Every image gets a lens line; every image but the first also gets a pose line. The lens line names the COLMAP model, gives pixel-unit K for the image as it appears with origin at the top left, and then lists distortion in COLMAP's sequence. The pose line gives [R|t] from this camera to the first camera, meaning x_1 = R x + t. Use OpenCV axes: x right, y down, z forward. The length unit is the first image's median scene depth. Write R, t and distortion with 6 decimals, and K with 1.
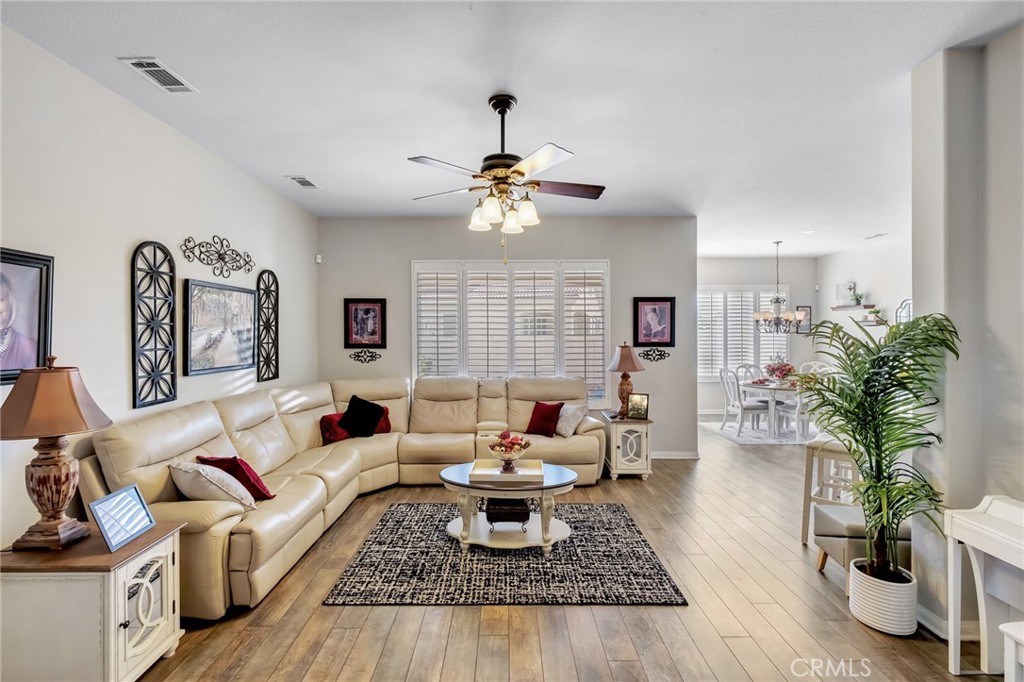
lens RADIAL K [[436.8, 0, 505.6], [0, 436.8, 333.2], [0, 0, 1]] dist [-0.004733, -0.000234]
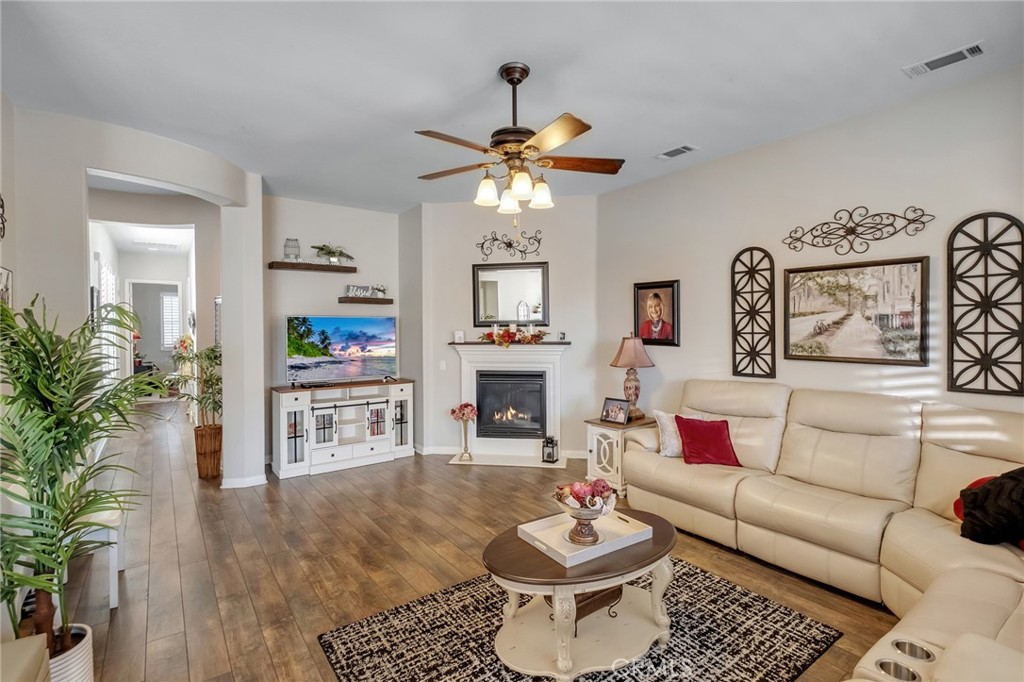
lens RADIAL K [[479.8, 0, 511.7], [0, 479.8, 331.6], [0, 0, 1]] dist [-0.002547, 0.000095]
pose [[-0.802059, 0.011392, -0.597136, 0.589263], [0.006540, 0.999926, 0.010292, 0.014356], [0.597209, 0.004350, -0.802074, 1.743599]]
